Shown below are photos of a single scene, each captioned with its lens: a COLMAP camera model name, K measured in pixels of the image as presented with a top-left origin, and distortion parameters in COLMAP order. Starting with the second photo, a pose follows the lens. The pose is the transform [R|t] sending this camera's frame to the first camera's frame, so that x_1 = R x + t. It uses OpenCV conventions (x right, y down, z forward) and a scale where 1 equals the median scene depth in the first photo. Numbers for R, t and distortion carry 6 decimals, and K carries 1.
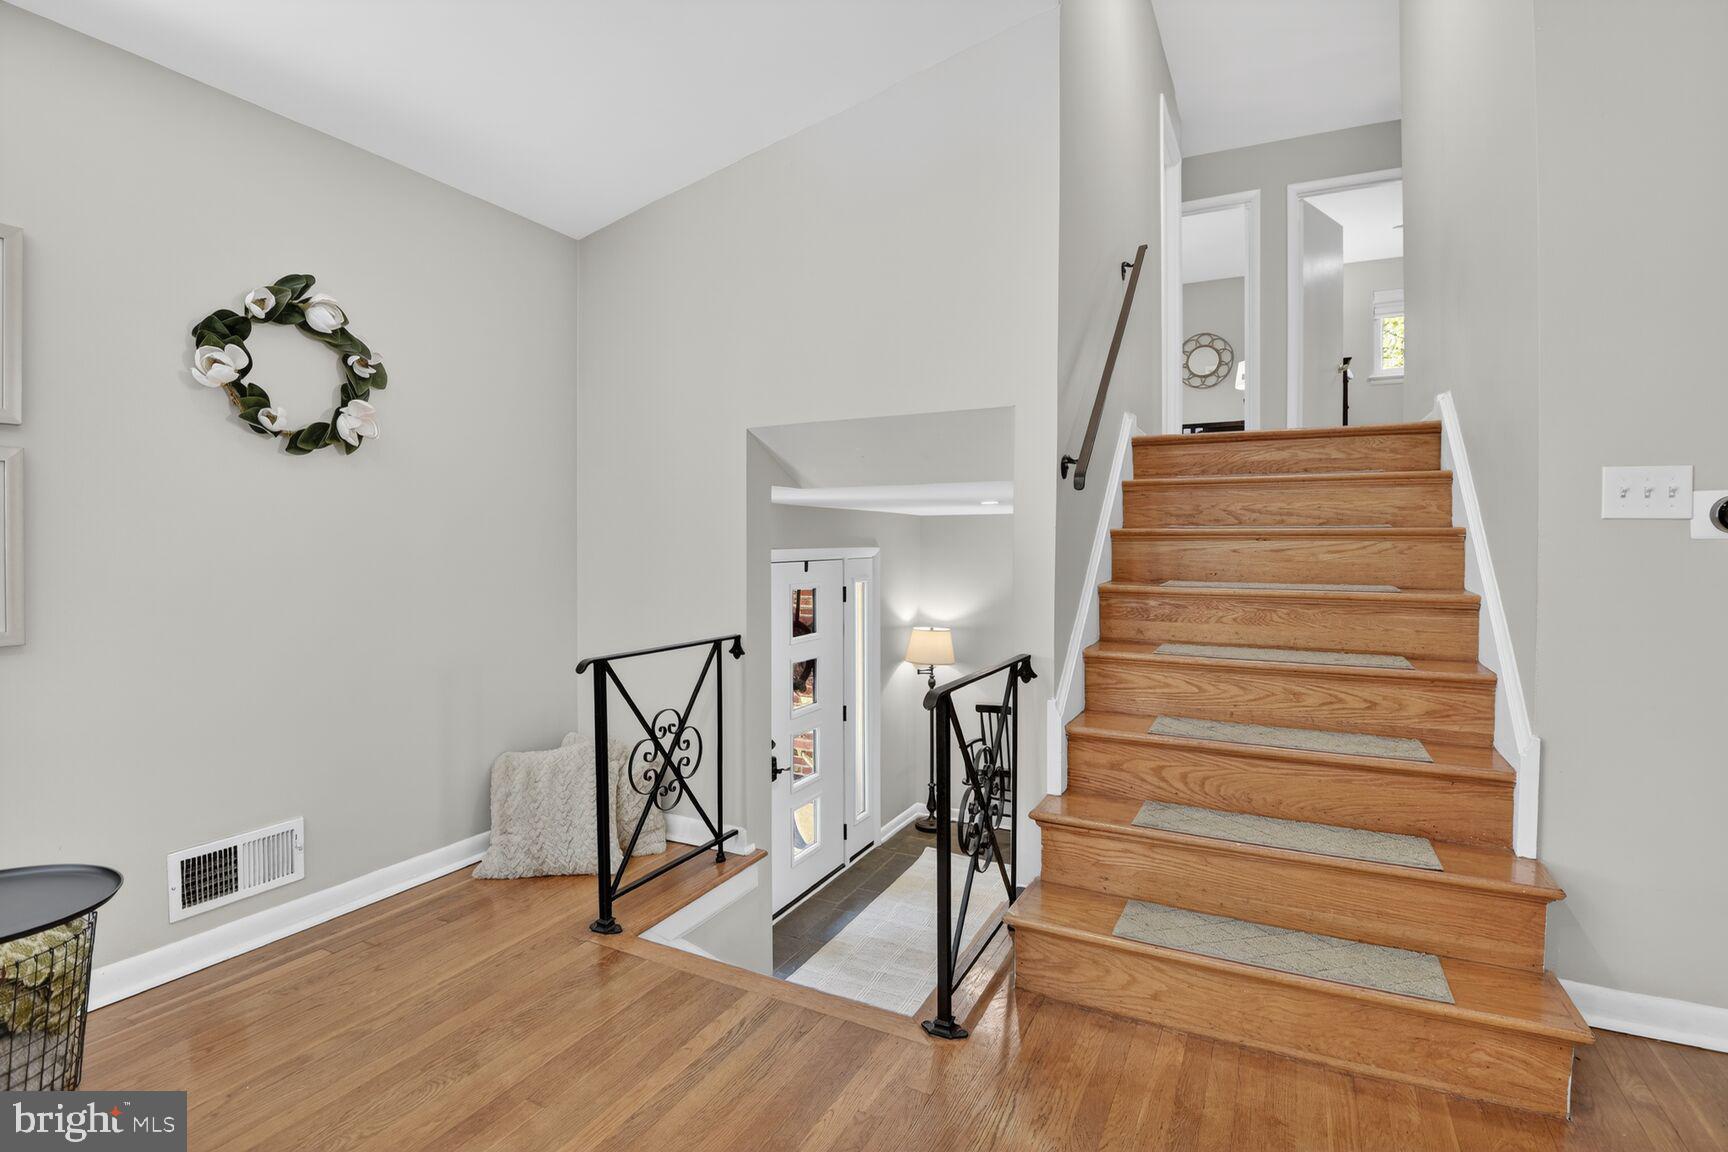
lens RADIAL K [[794.1, 0, 878.0], [0, 794.1, 544.8], [0, 0, 1]] dist [-0.036762, 0.000067]
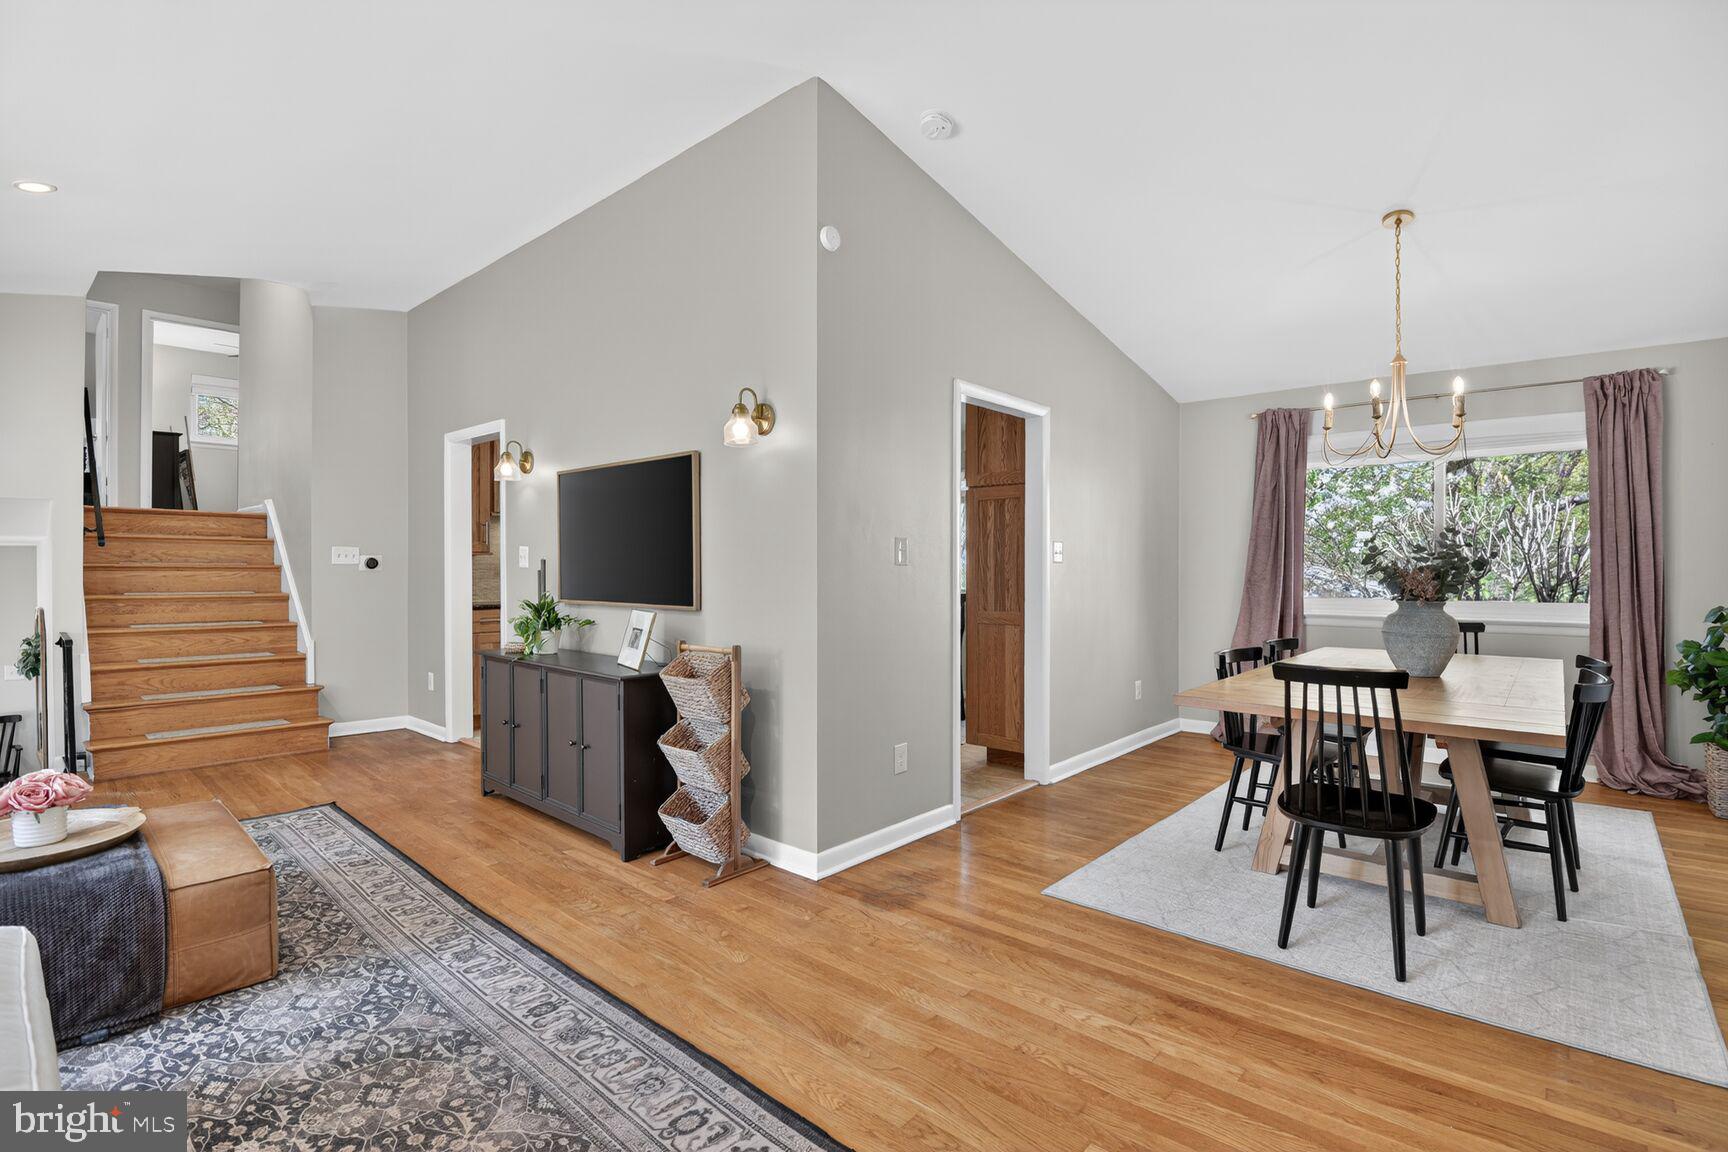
lens RADIAL K [[794.1, 0, 873.2], [0, 794.1, 571.5], [0, 0, 1]] dist [-0.036762, 0.000067]
pose [[0.229529, -0.007696, 0.973271, -1.121240], [0.002382, 0.999970, 0.007345, -0.015564], [-0.973299, 0.000633, 0.229541, -1.278795]]
